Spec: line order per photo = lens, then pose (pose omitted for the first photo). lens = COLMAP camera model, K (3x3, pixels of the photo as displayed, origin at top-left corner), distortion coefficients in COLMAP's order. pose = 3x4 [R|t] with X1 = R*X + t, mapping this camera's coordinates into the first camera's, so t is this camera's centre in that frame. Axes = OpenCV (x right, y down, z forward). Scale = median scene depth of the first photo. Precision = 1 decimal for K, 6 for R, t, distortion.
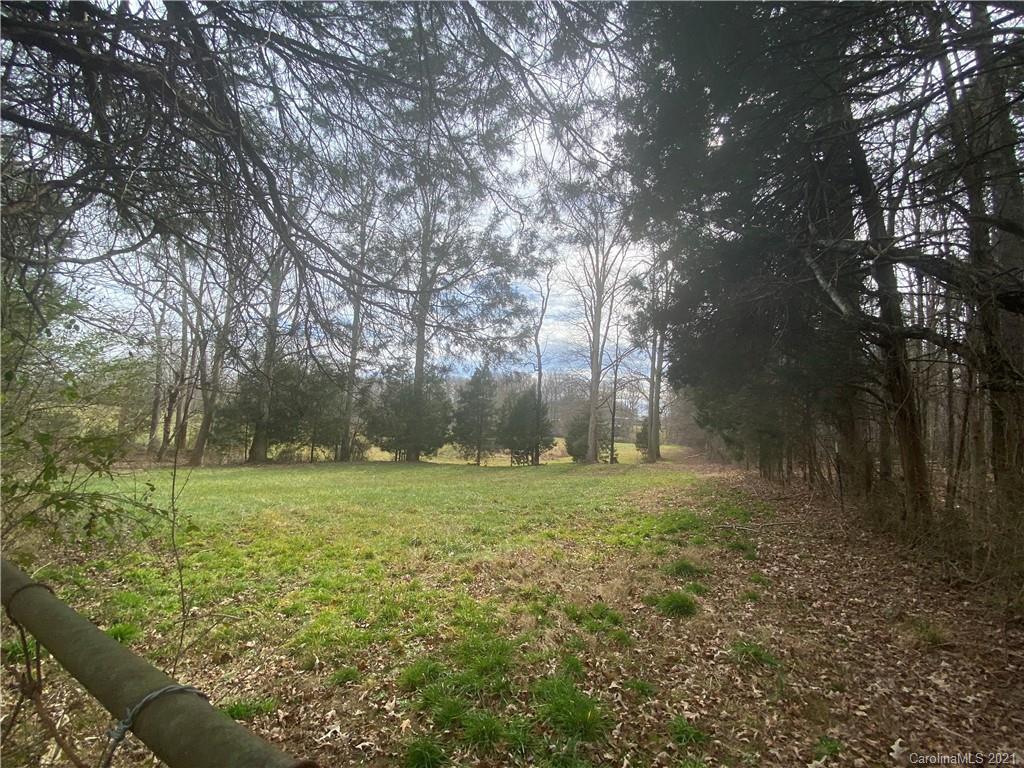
lens RADIAL K [[412.9, 0, 512.0], [0, 412.9, 384.0], [0, 0, 1]] dist [0.024091, -0.024218]
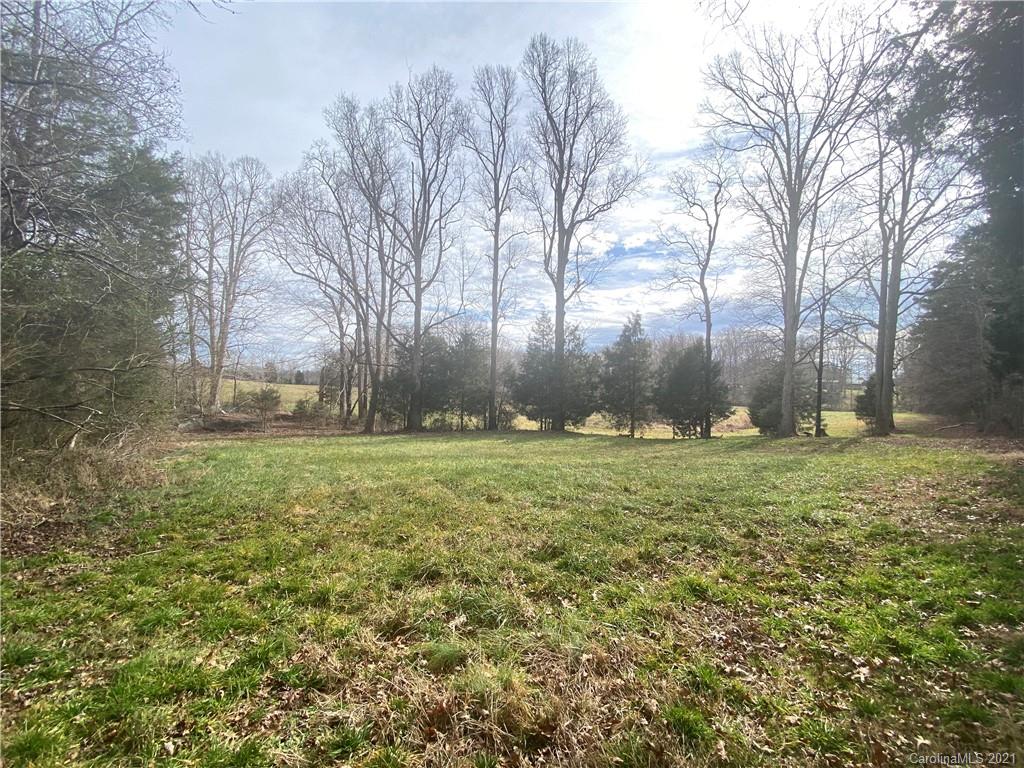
lens RADIAL K [[412.9, 0, 512.0], [0, 412.9, 384.0], [0, 0, 1]] dist [0.024091, -0.024218]
pose [[0.924333, -0.034418, -0.380031, 0.018073], [0.060760, 0.996493, 0.057534, 0.020556], [0.376718, -0.076272, 0.923183, 0.108253]]
